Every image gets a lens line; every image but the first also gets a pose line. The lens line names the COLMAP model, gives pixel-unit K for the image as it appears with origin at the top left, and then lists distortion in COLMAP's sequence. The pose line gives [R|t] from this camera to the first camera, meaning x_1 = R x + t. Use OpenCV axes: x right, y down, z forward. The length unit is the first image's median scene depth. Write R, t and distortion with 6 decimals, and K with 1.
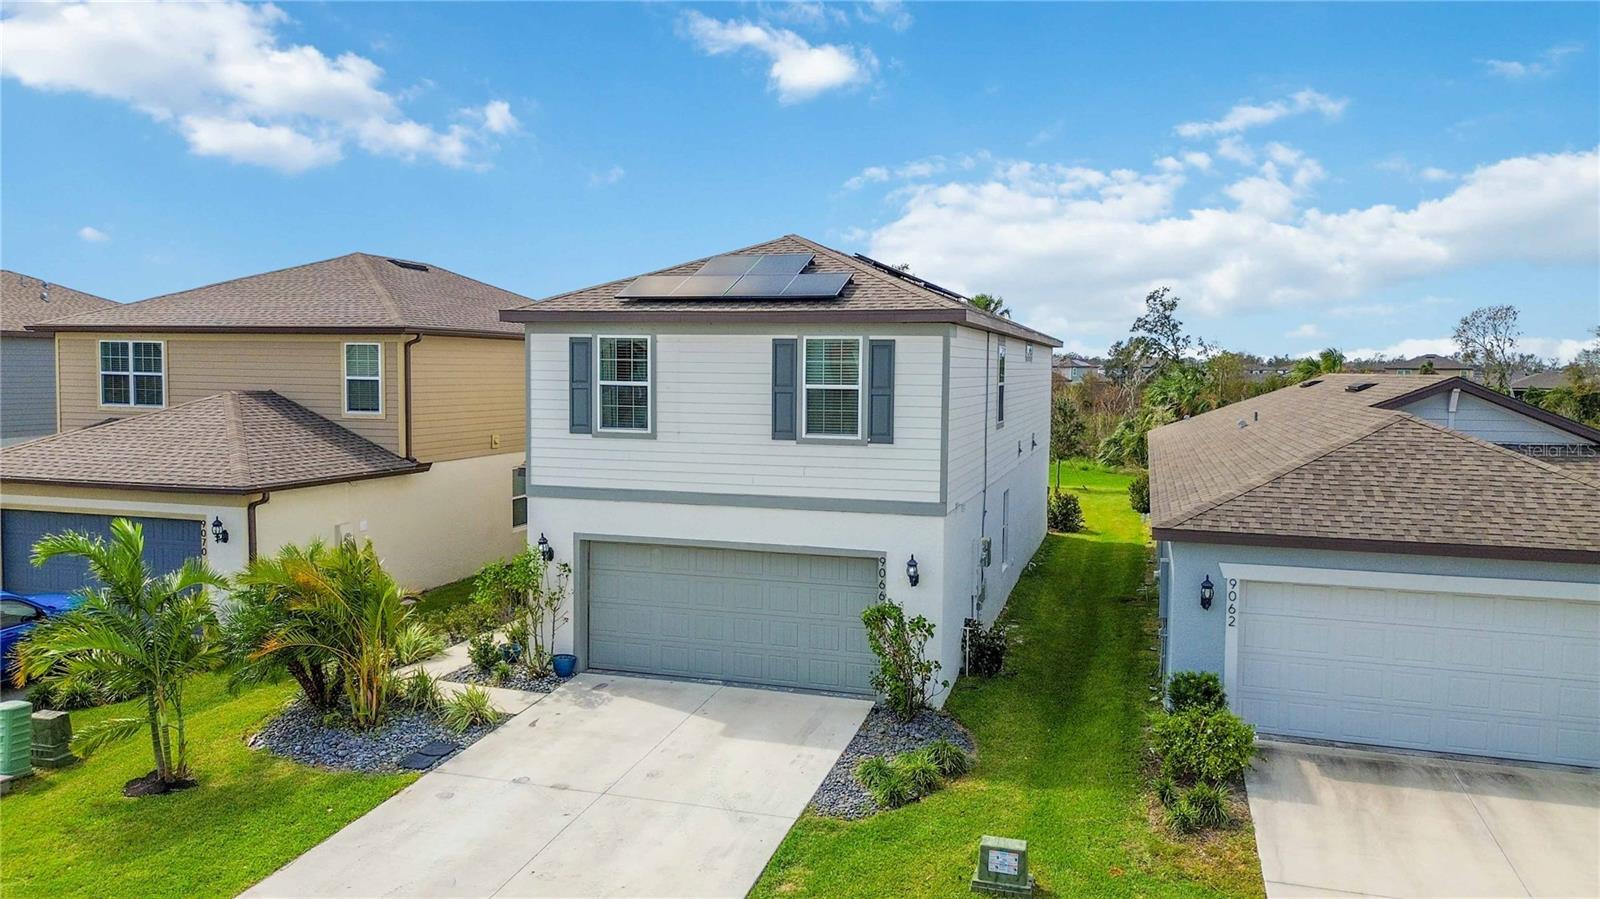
lens RADIAL K [[1129.9, 0, 796.2], [0, 1129.9, 444.5], [0, 0, 1]] dist [0.079652, -0.083899]
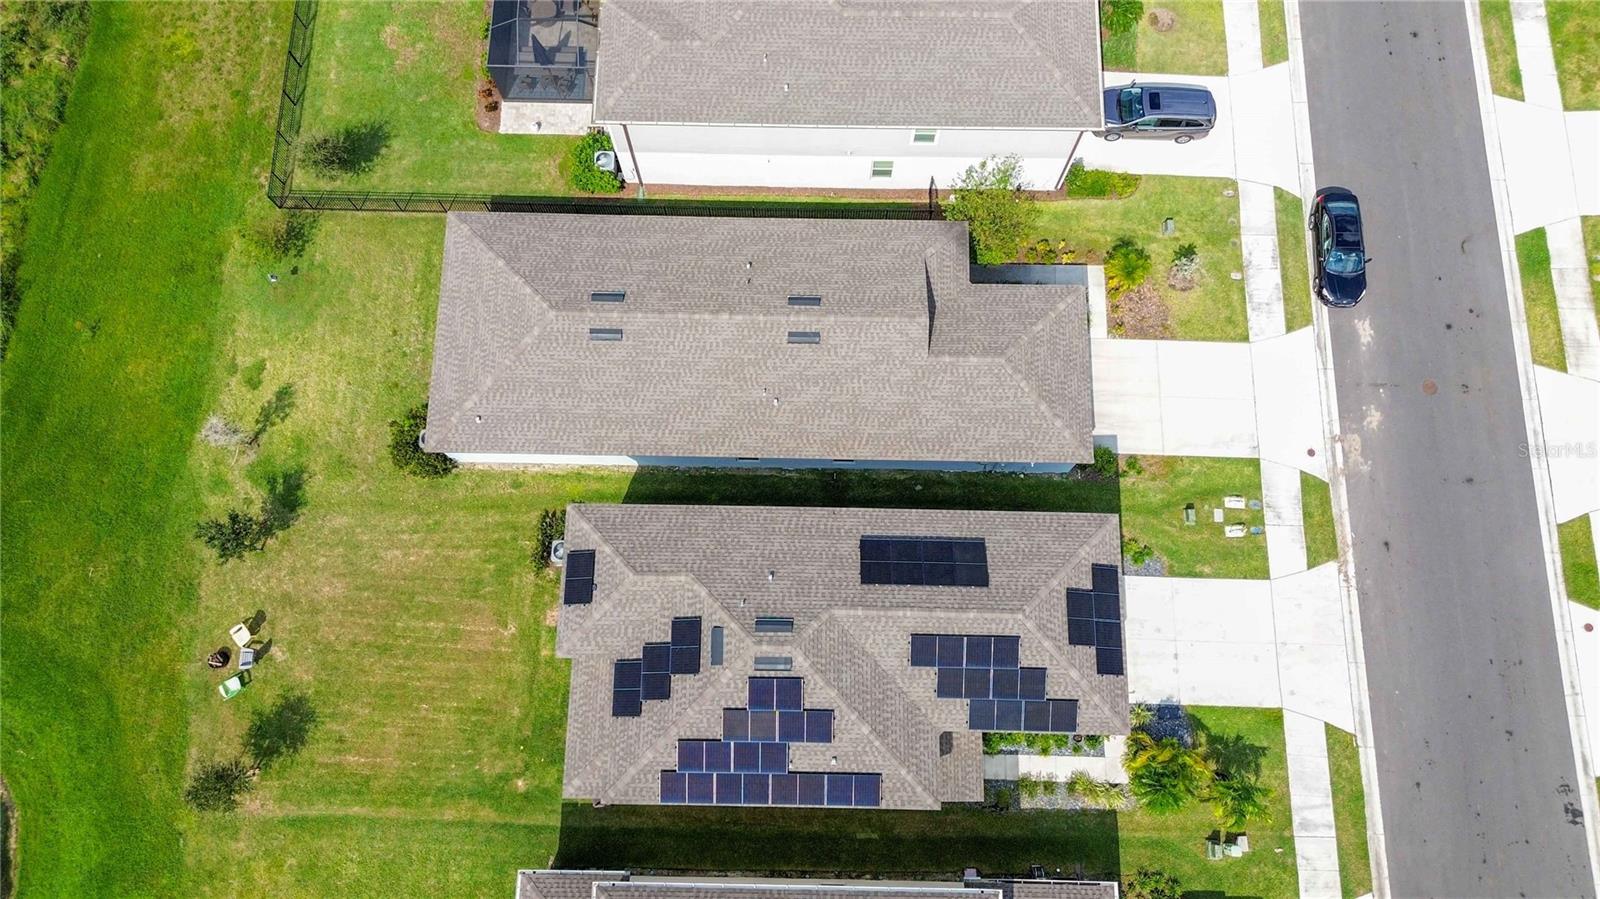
lens RADIAL K [[1129.9, 0, 796.2], [0, 1129.9, 444.5], [0, 0, 1]] dist [0.079652, -0.083899]
pose [[-0.276148, -0.933760, 0.227672, -0.071220], [0.066131, 0.217862, 0.973737, -2.364523], [-0.958837, 0.283951, 0.001588, 1.461609]]
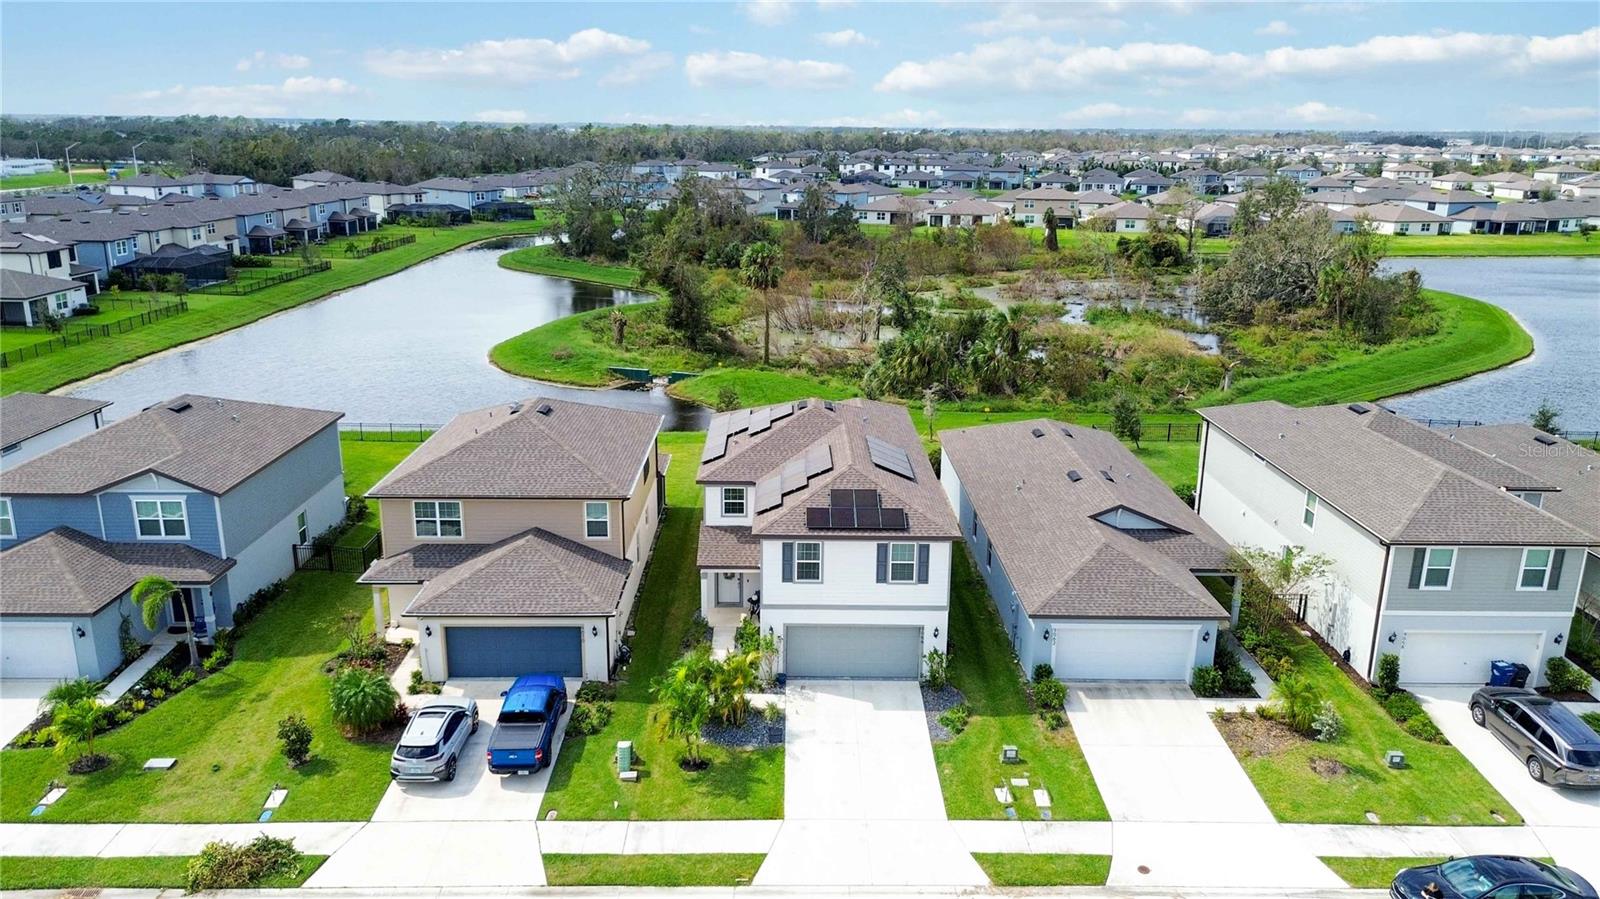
lens RADIAL K [[1129.9, 0, 796.2], [0, 1129.9, 444.5], [0, 0, 1]] dist [0.079652, -0.083899]
pose [[0.953399, -0.082908, 0.290098, -0.823674], [0.020647, 0.977178, 0.211414, -0.773144], [-0.301005, -0.195573, 0.933353, -1.083422]]
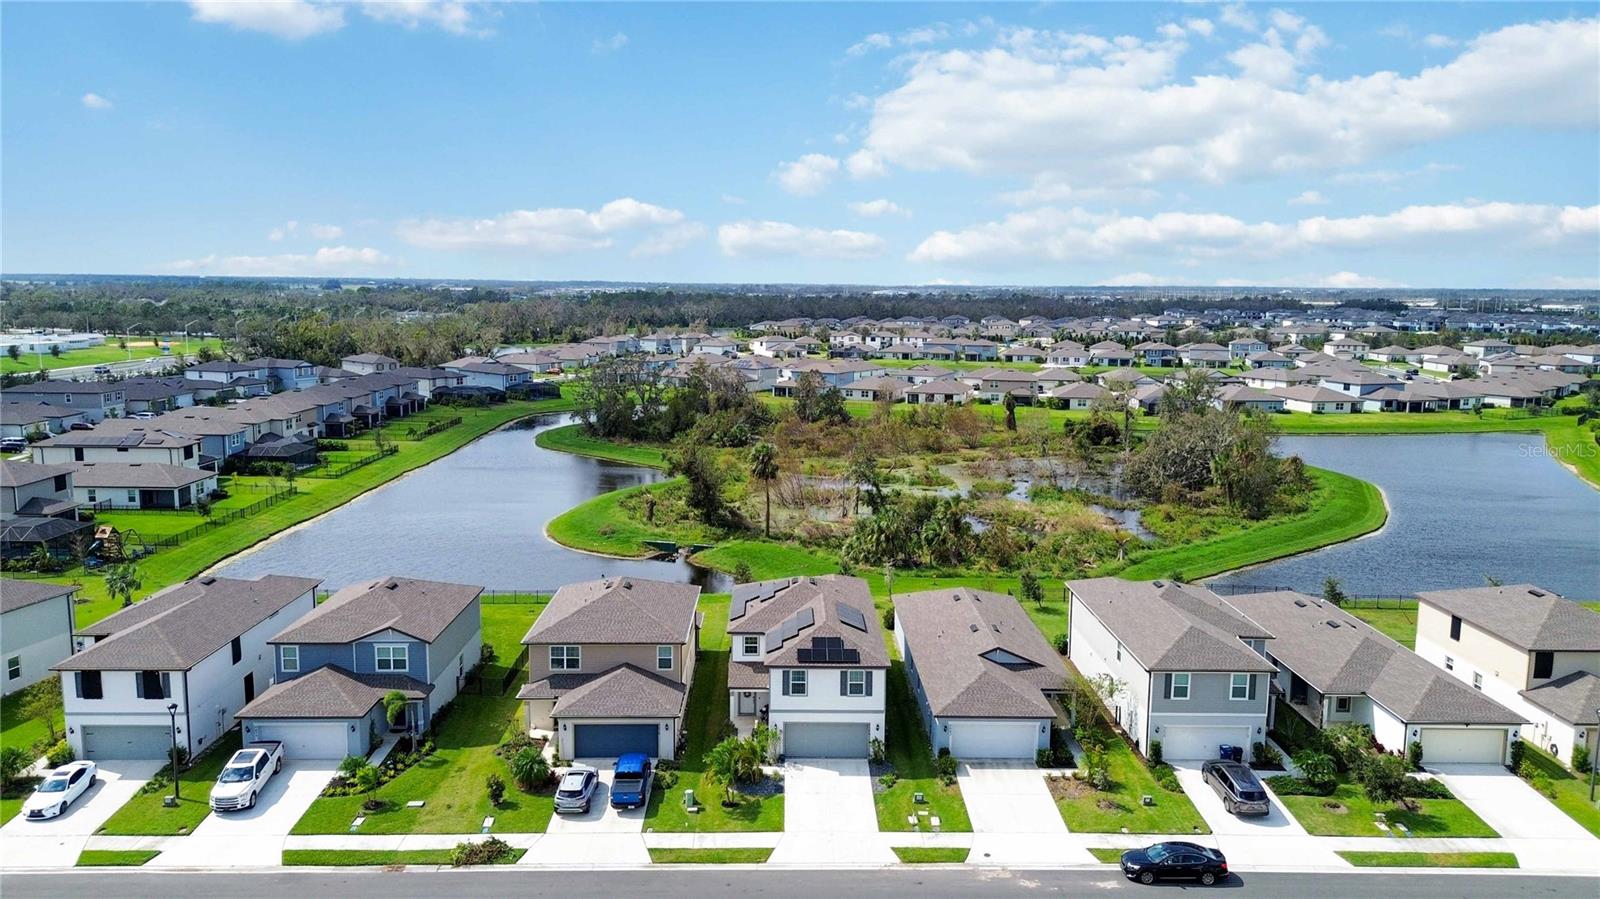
lens RADIAL K [[1129.9, 0, 796.2], [0, 1129.9, 444.5], [0, 0, 1]] dist [0.079652, -0.083899]
pose [[0.951814, -0.046367, 0.303151, -1.265211], [0.022033, 0.996289, 0.083206, -1.154530], [-0.305884, -0.072517, 0.949303, -2.506576]]
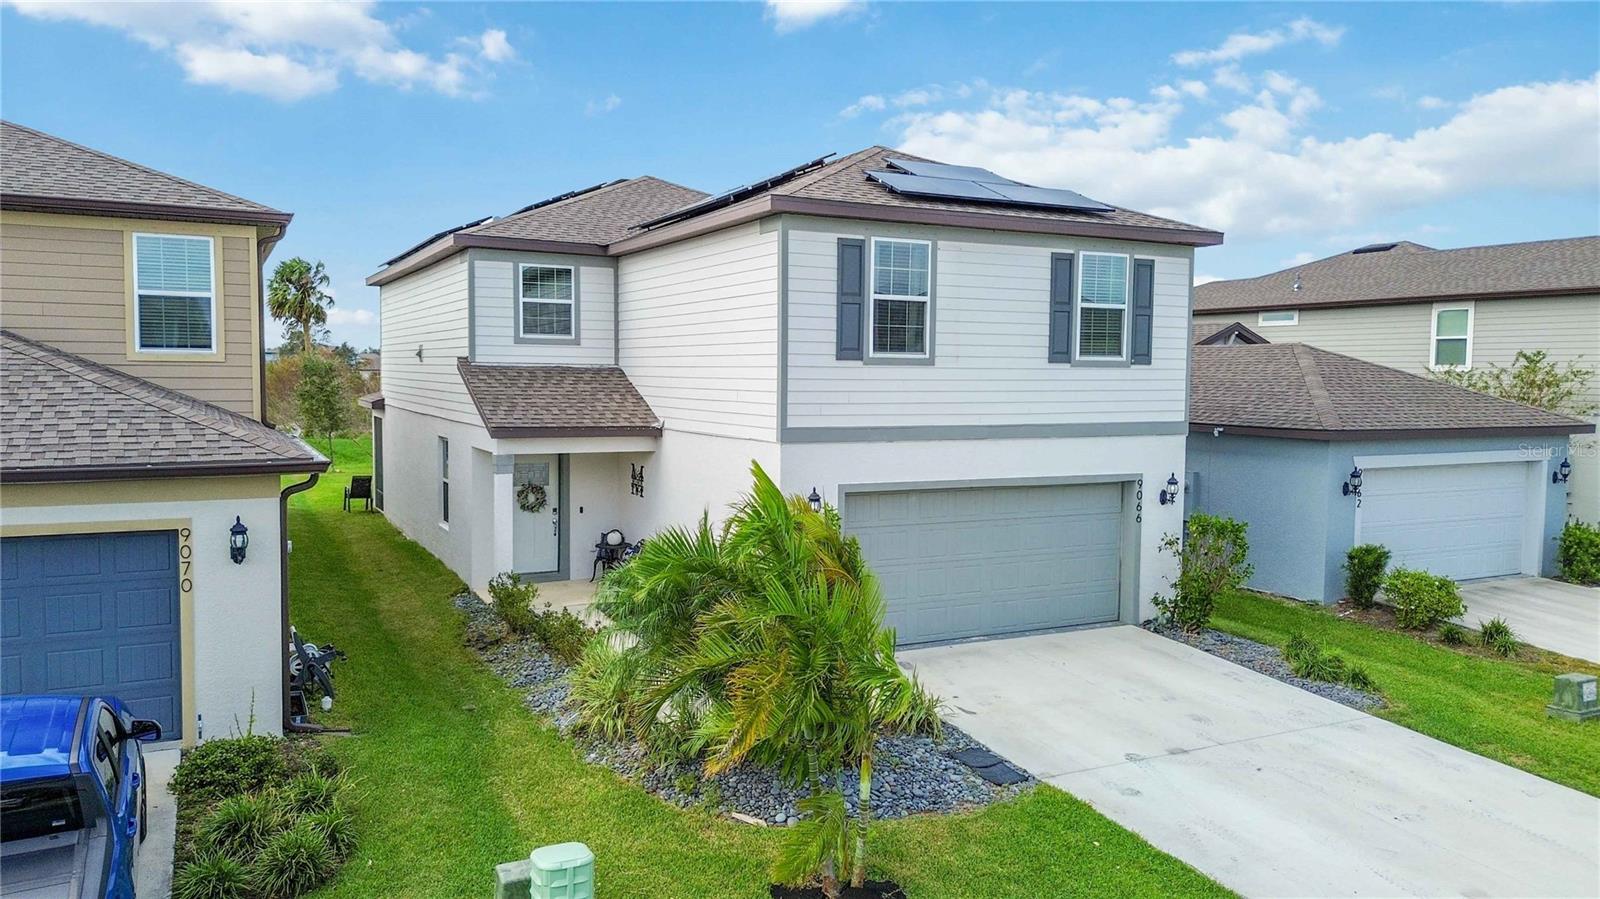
lens RADIAL K [[1135.8, 0, 797.5], [0, 1135.8, 444.9], [0, 0, 1]] dist [0.061554, -0.055208]
pose [[0.715037, -0.049737, 0.697315, -0.795507], [0.044551, 0.998680, 0.025549, 0.028942], [-0.697665, 0.012797, 0.716310, 0.462923]]
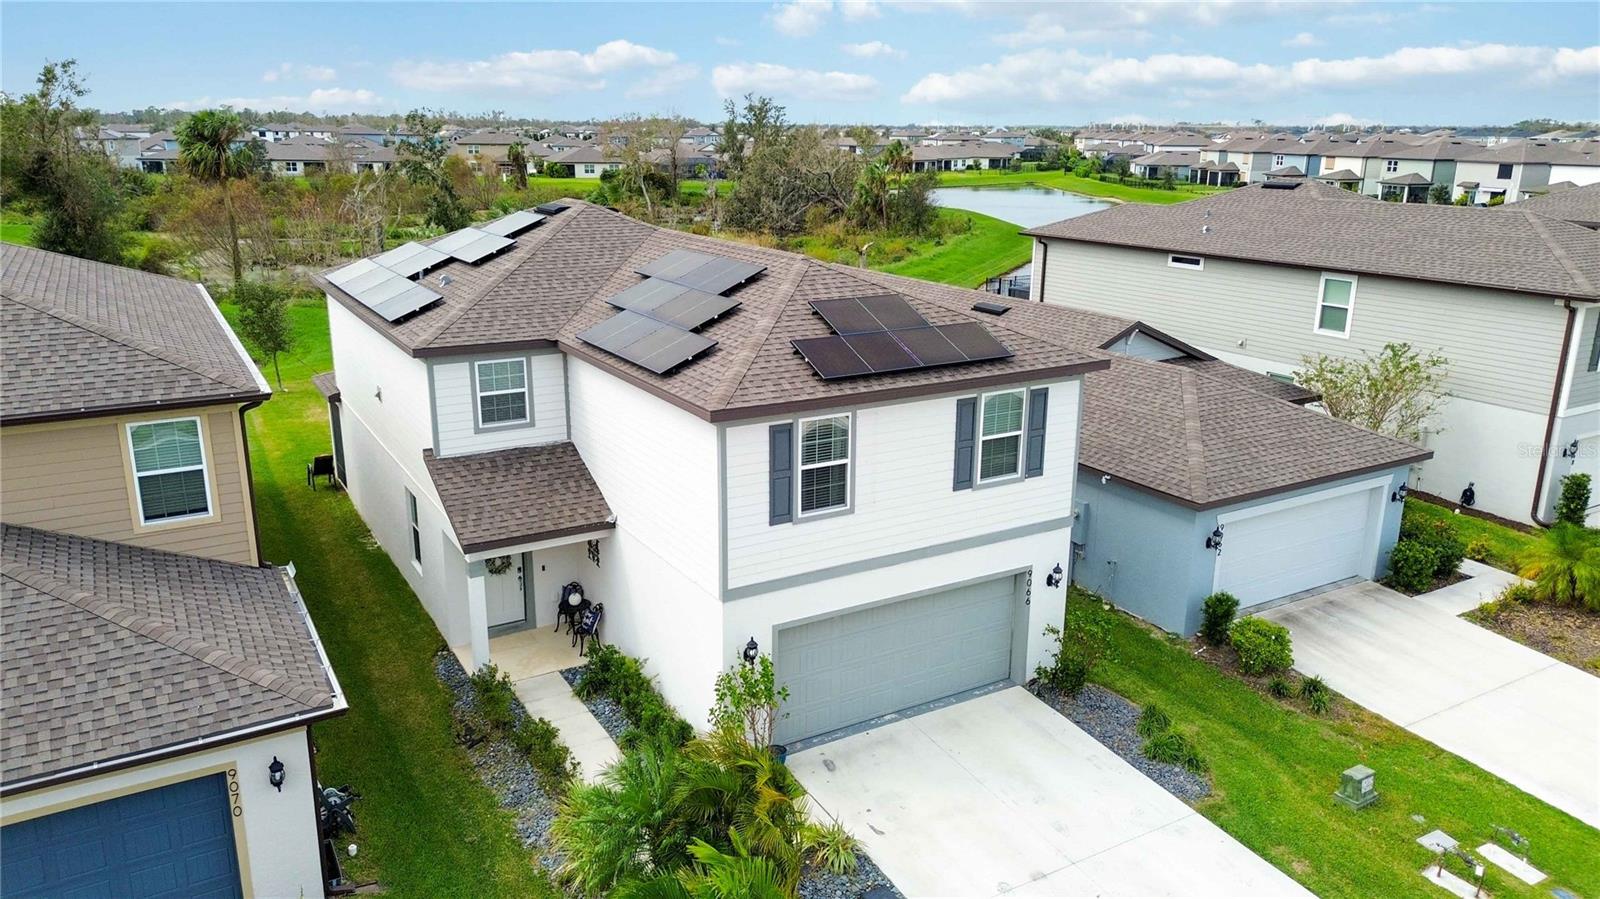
lens RADIAL K [[1129.9, 0, 796.2], [0, 1129.9, 444.5], [0, 0, 1]] dist [0.079652, -0.083899]
pose [[0.674771, -0.205356, 0.708882, -0.841165], [0.050006, 0.971023, 0.233696, -0.294327], [-0.736331, -0.122243, 0.665487, 0.393016]]
